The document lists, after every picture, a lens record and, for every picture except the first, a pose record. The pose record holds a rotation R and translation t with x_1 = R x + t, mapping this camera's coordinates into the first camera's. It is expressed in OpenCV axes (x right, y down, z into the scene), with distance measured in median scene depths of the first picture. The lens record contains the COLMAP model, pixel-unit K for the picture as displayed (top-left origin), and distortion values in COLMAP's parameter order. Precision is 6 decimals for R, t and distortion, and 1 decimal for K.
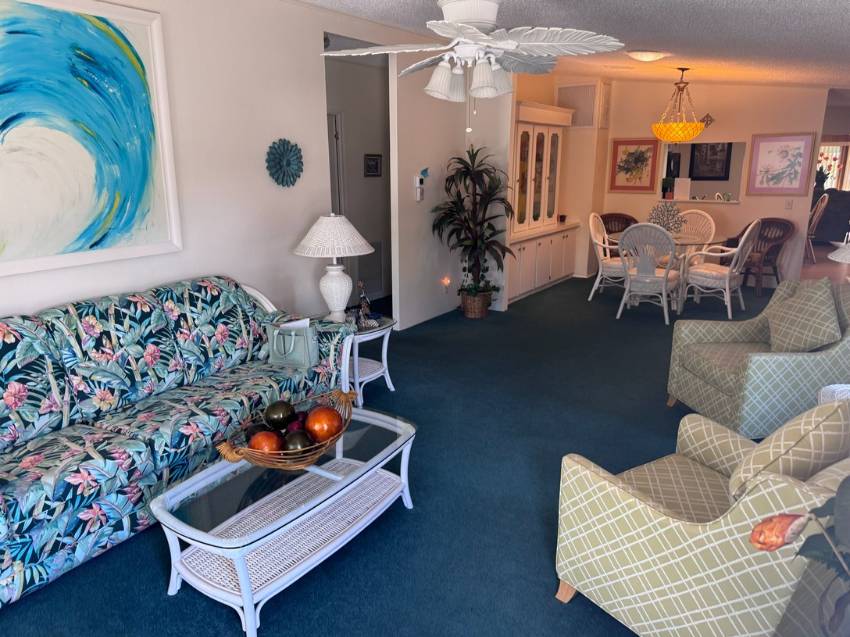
lens RADIAL K [[599.7, 0, 417.2], [0, 599.7, 308.4], [0, 0, 1]] dist [0.067738, -0.078400]
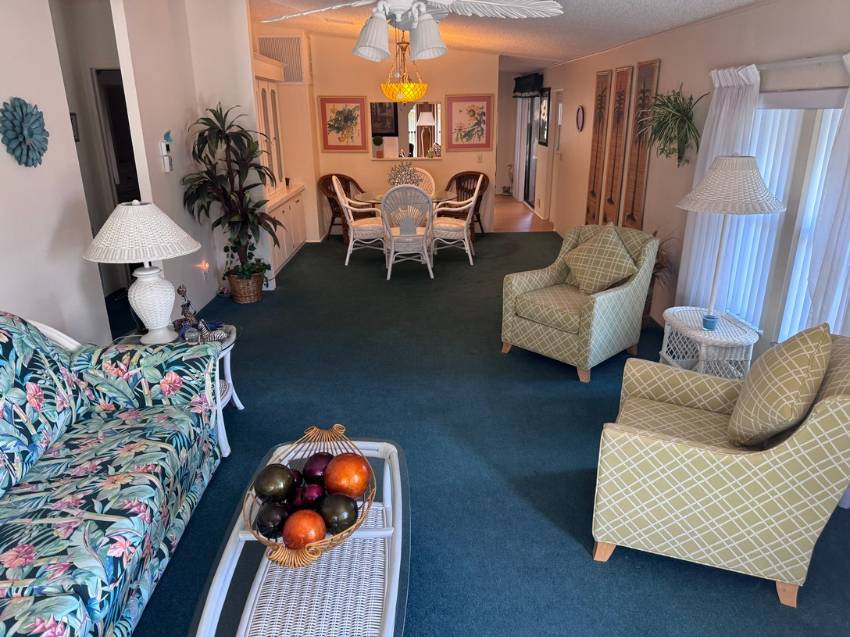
lens RADIAL K [[603.1, 0, 425.0], [0, 603.1, 318.5], [0, 0, 1]] dist [0.060831, -0.074358]
pose [[0.817512, -0.188376, 0.544232, -0.331198], [0.141308, 0.981716, 0.127539, -0.070602], [-0.558306, -0.027360, 0.829184, 0.200030]]
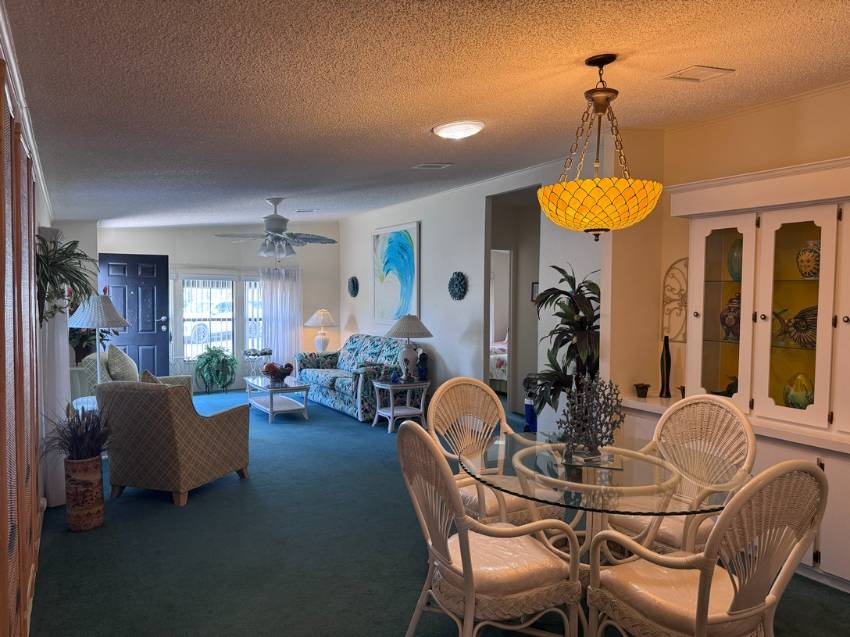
lens RADIAL K [[596.3, 0, 425.0], [0, 596.3, 318.5], [0, 0, 1]] dist [0.120189, -0.151933]
pose [[-0.422585, 0.037475, -0.905548, 1.554756], [-0.225580, 0.963353, 0.145137, -0.459381], [0.877802, 0.265606, -0.398645, 1.971748]]
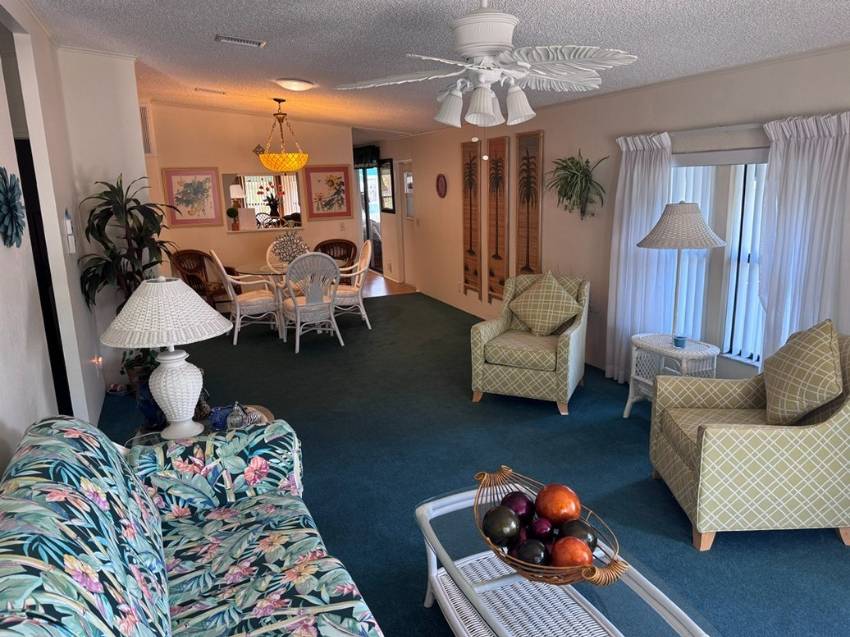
lens RADIAL K [[628.9, 0, 428.3], [0, 628.9, 321.4], [0, 0, 1]] dist [0.086927, -0.117770]
pose [[0.549081, -0.196970, 0.812227, -0.644648], [0.228350, 0.970211, 0.080913, -0.116301], [-0.803969, 0.141044, 0.577703, 0.425478]]
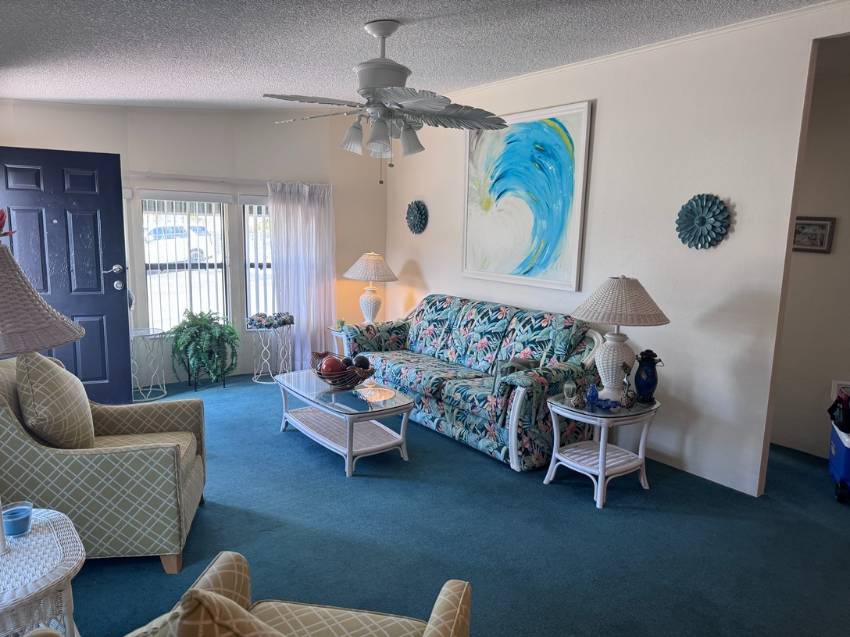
lens RADIAL K [[596.3, 0, 425.0], [0, 596.3, 318.5], [0, 0, 1]] dist [0.120189, -0.151933]
pose [[-0.322355, 0.147857, -0.935000, 0.895738], [-0.252383, 0.938549, 0.235431, -0.269869], [0.912354, 0.311870, -0.265230, 1.144192]]
